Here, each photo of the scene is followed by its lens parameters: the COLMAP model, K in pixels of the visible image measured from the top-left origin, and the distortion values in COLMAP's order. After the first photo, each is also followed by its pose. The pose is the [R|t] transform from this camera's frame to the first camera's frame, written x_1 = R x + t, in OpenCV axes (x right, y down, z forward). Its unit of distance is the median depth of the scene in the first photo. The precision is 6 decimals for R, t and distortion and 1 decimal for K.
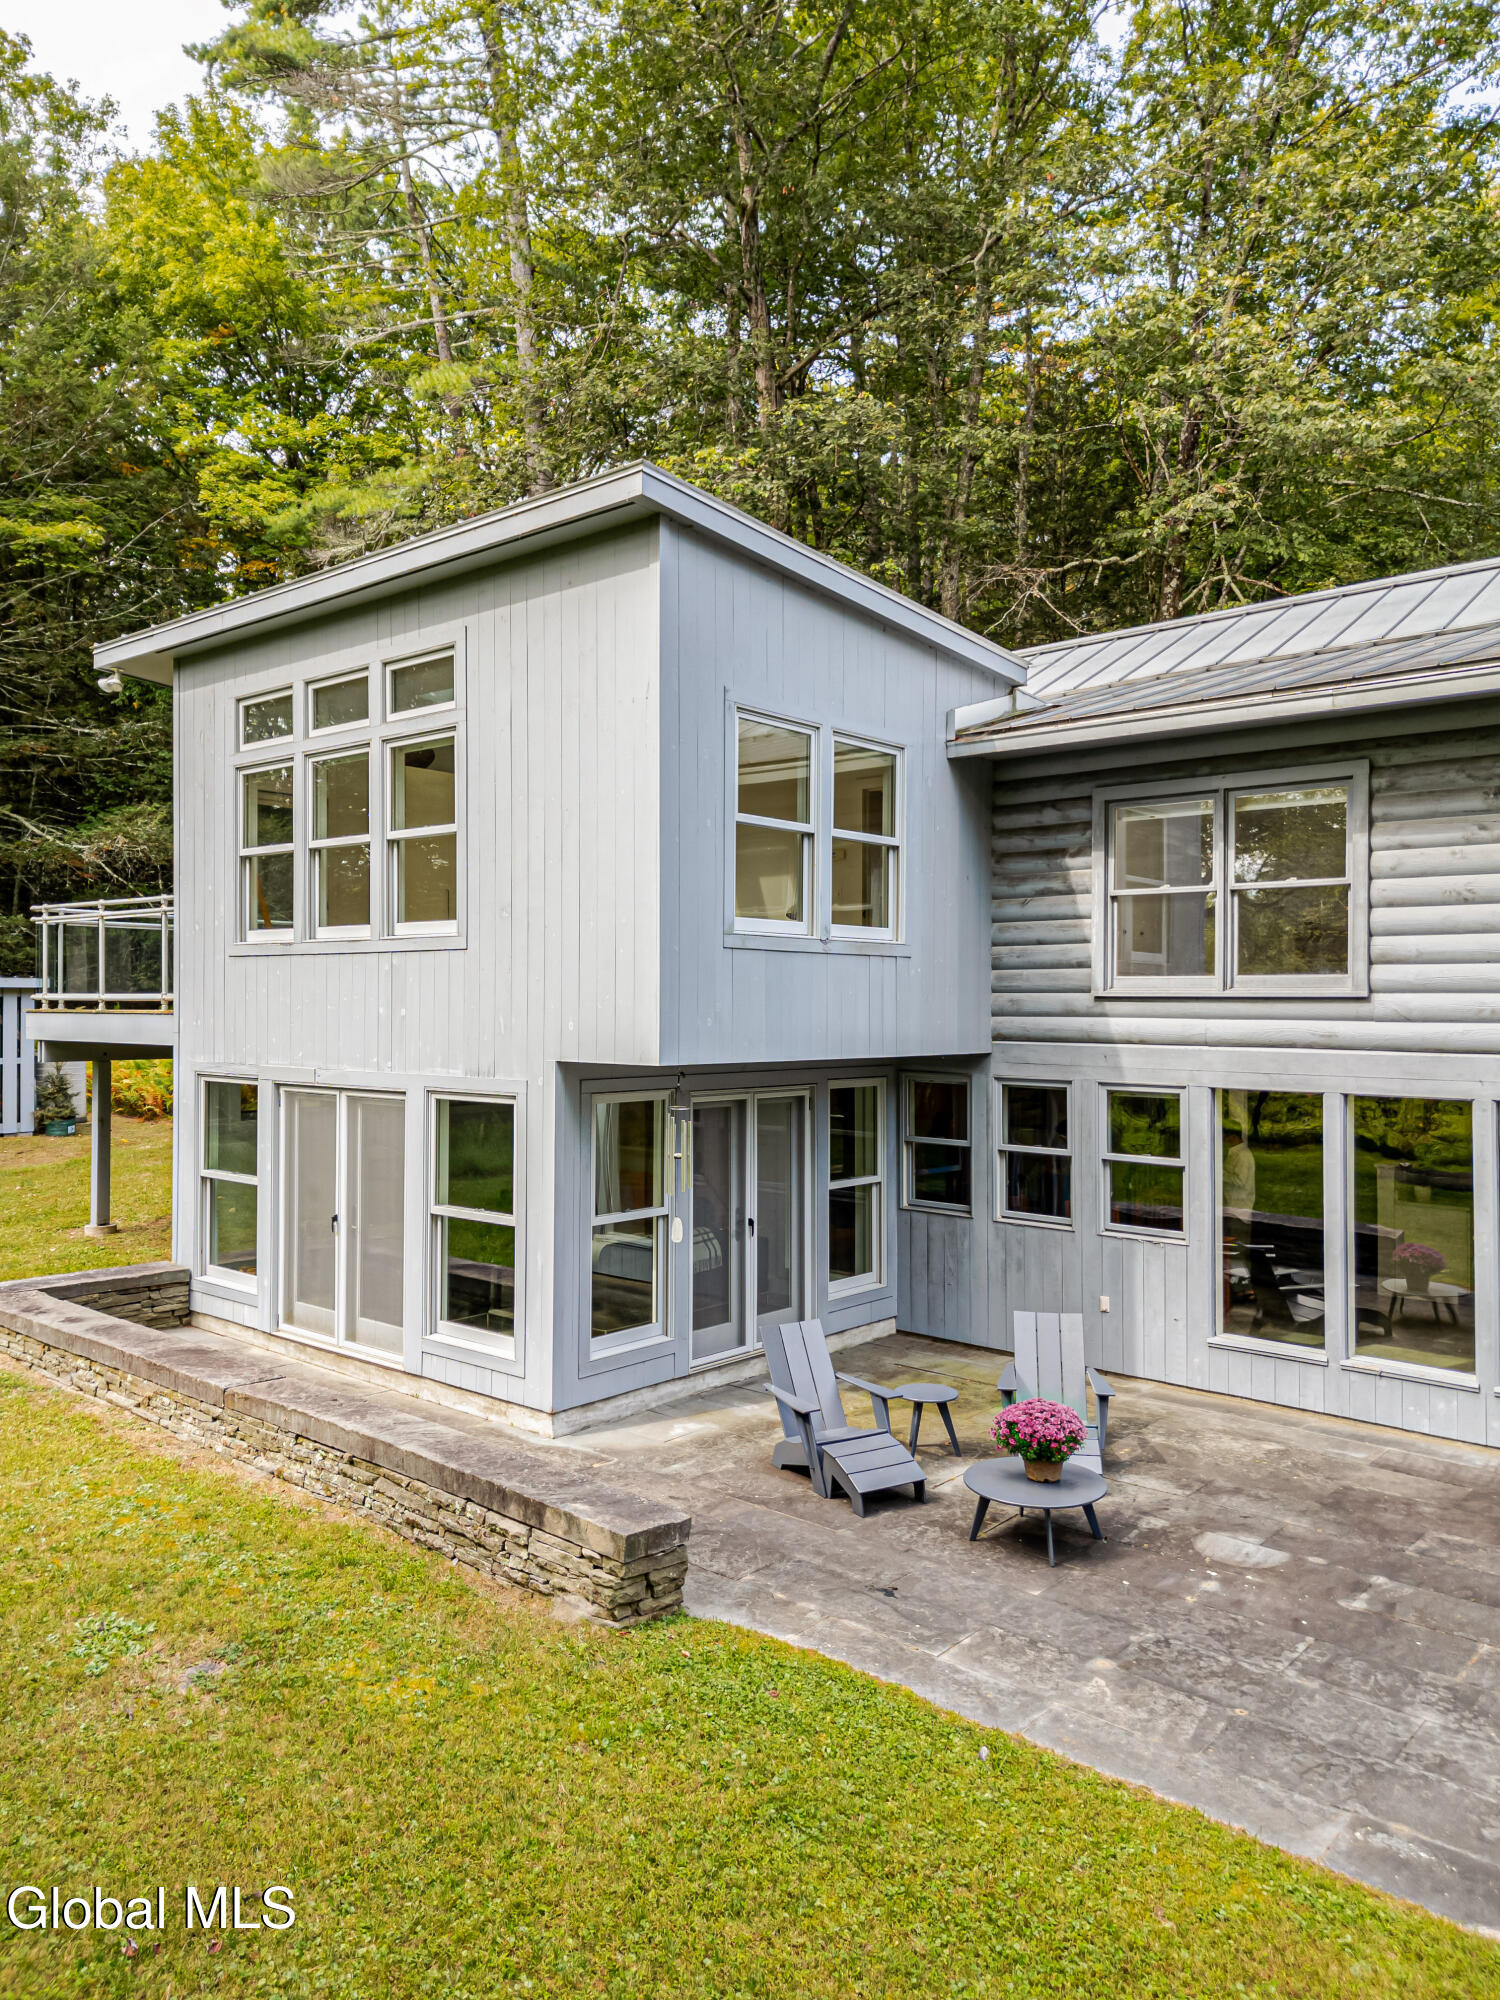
lens RADIAL K [[1425.1, 0, 750.0], [0, 1425.1, 1000.0], [0, 0, 1]] dist [0.050478, -0.062448]
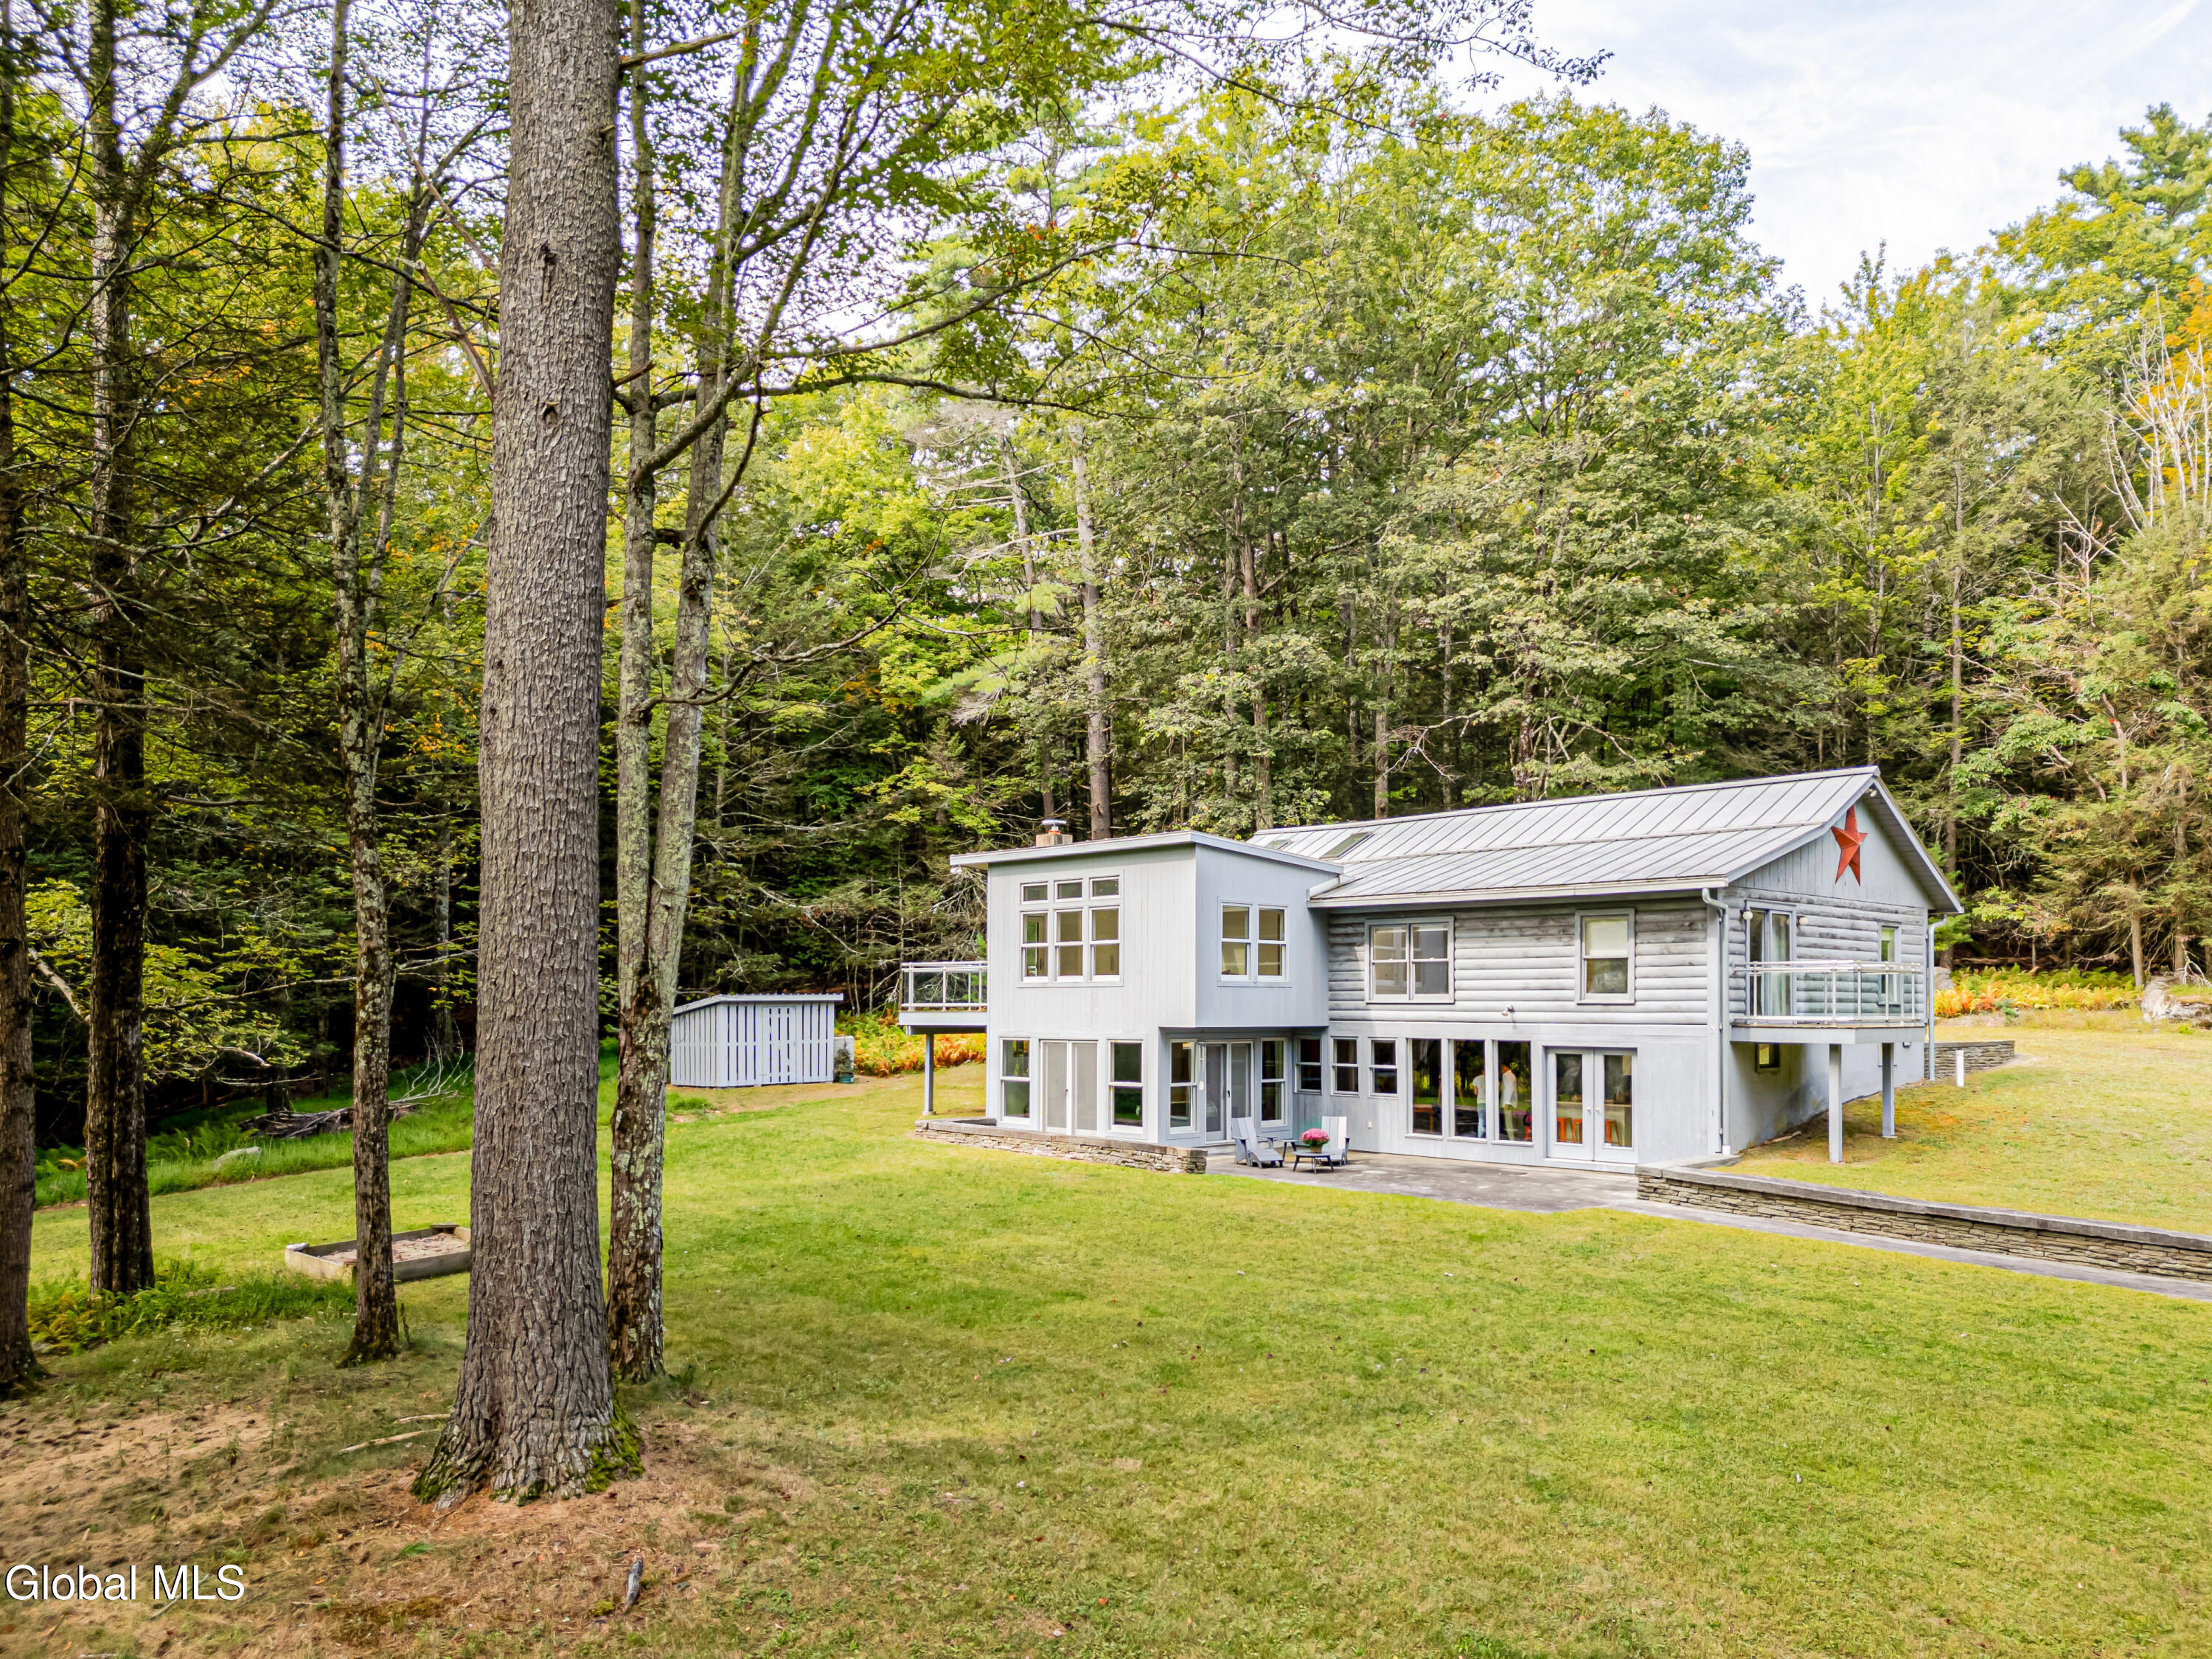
lens RADIAL K [[1576.1, 0, 1160.4], [0, 1576.1, 951.2], [0, 0, 1]] dist [0.050478, -0.062448]
pose [[0.997883, -0.006974, -0.064666, 0.061800], [0.004774, 0.999407, -0.034111, -0.000164], [0.064866, 0.033730, 0.997324, -1.846490]]
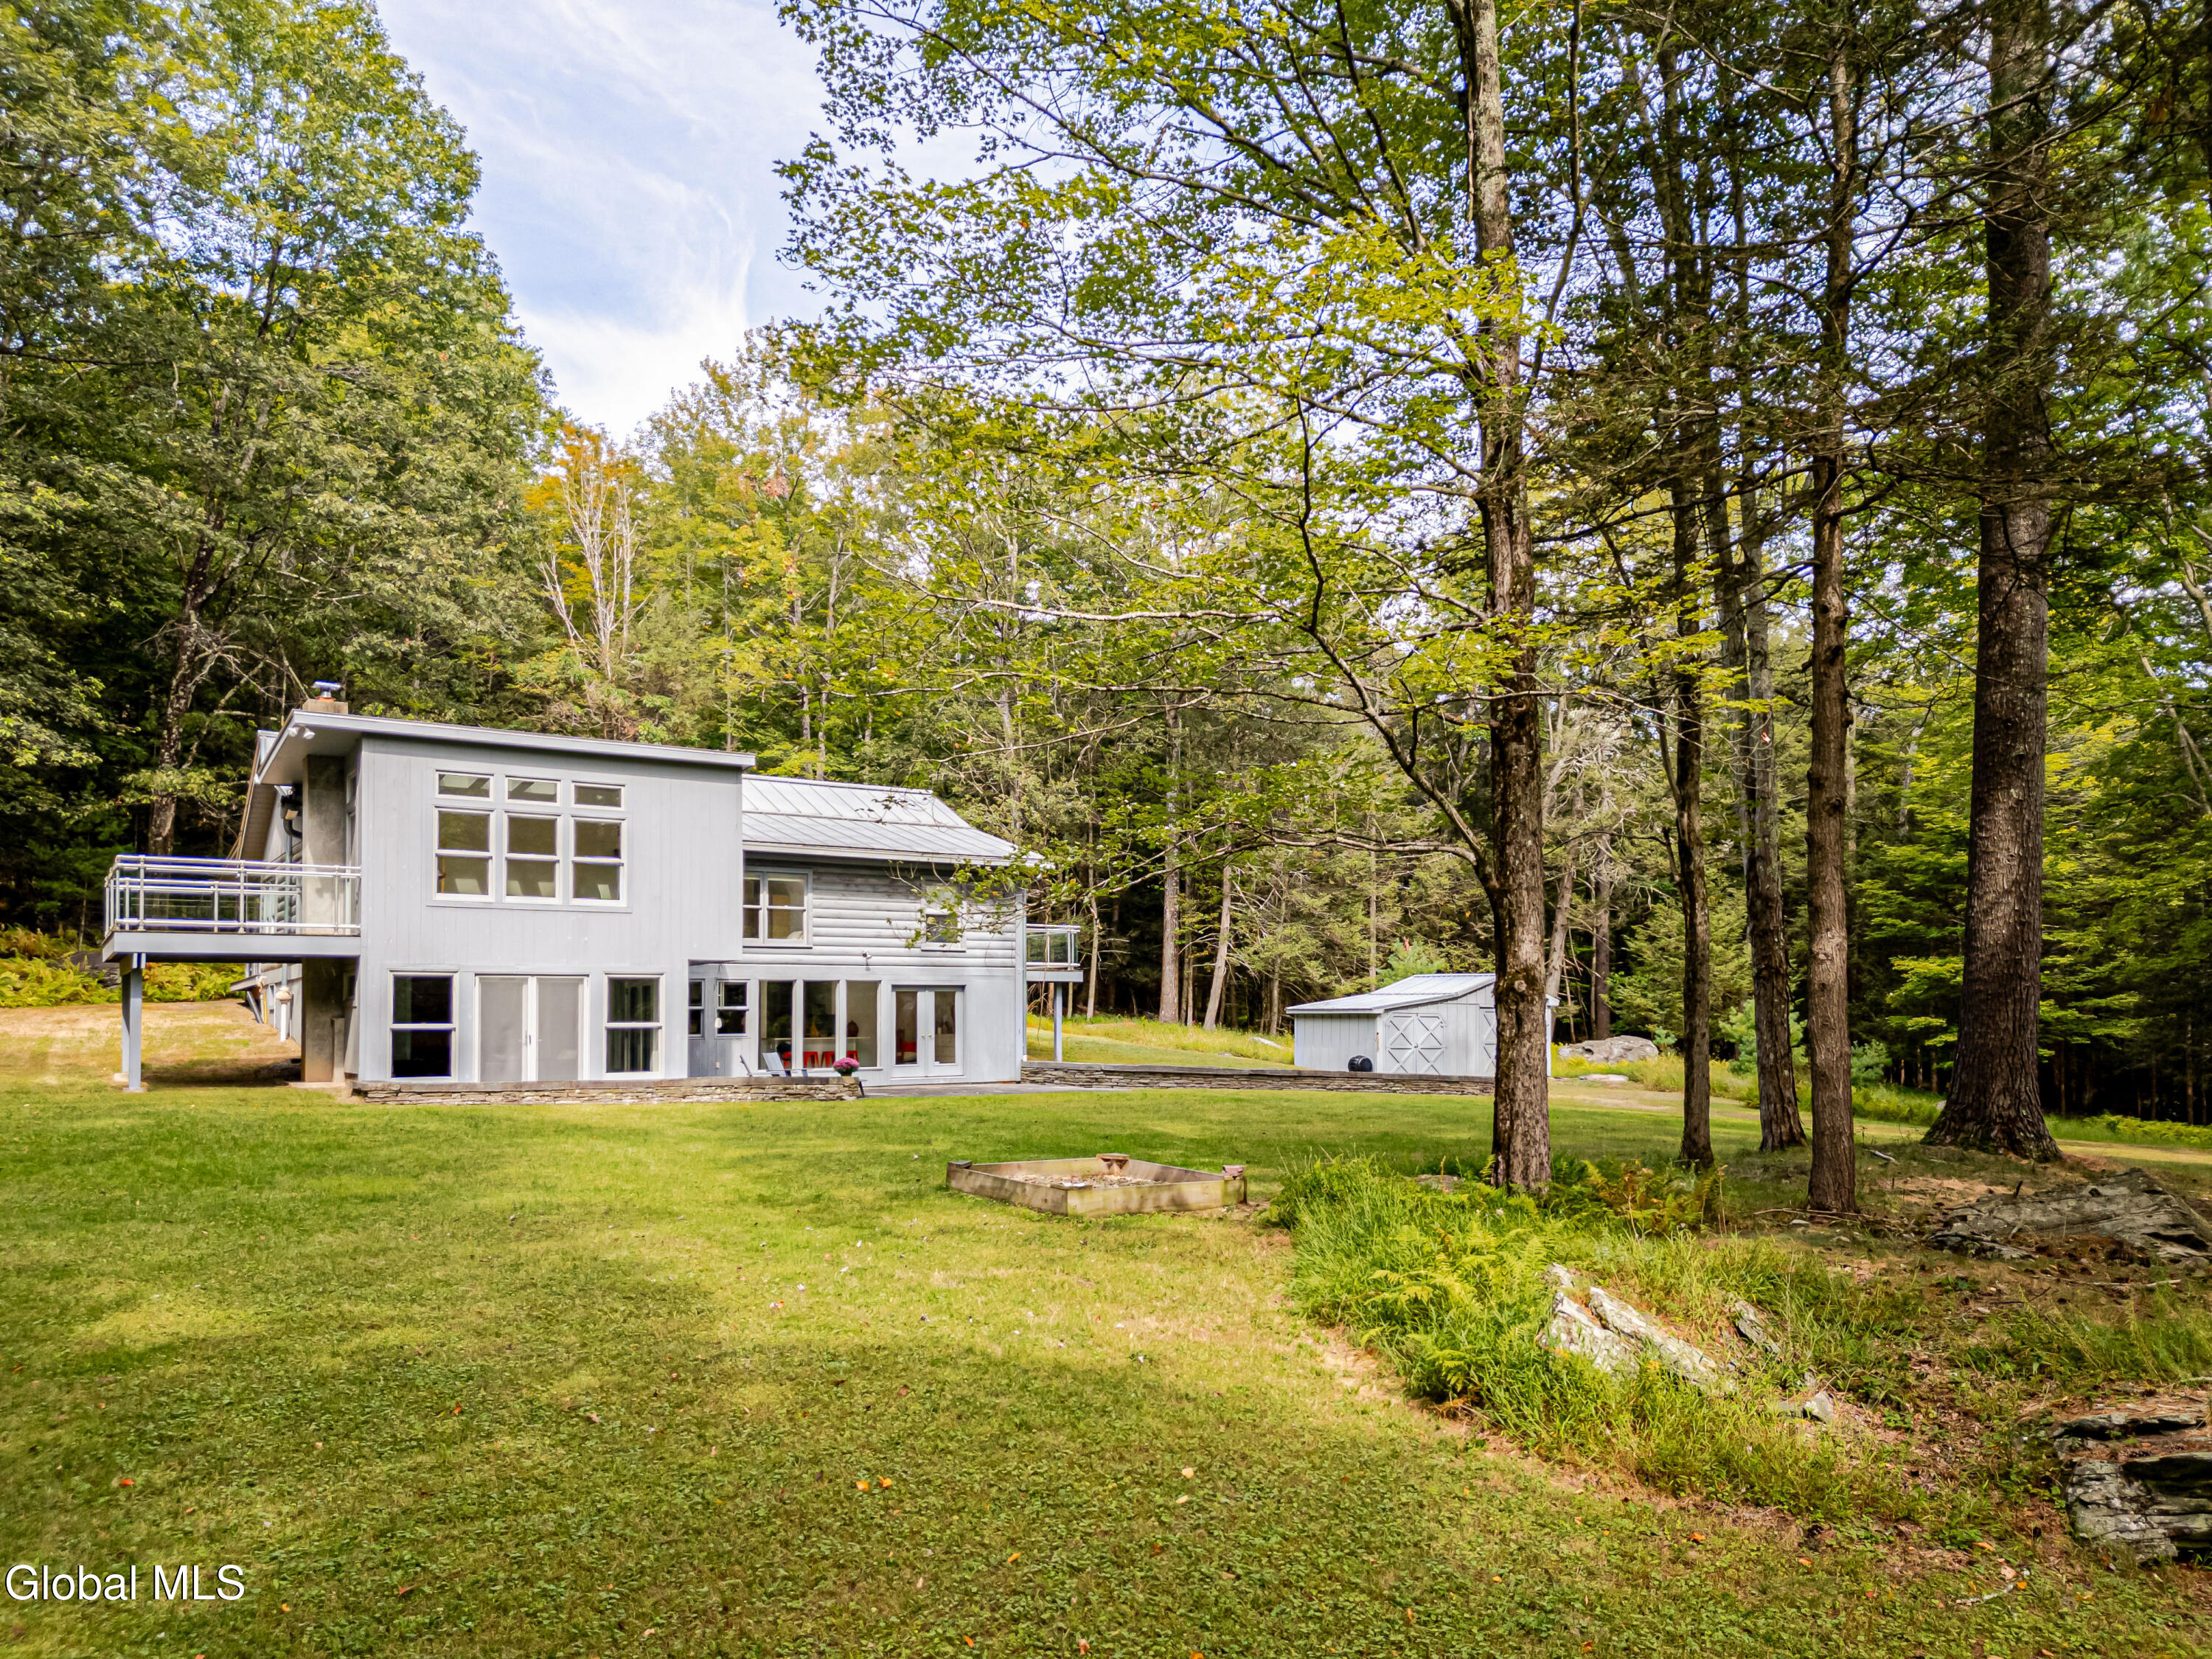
lens RADIAL K [[1576.1, 0, 1160.4], [0, 1576.1, 951.2], [0, 0, 1]] dist [0.050478, -0.062448]
pose [[0.232044, 0.035917, 0.972042, -2.367740], [0.010024, 0.999177, -0.039313, 0.129922], [-0.972654, 0.018867, 0.231493, -0.436426]]
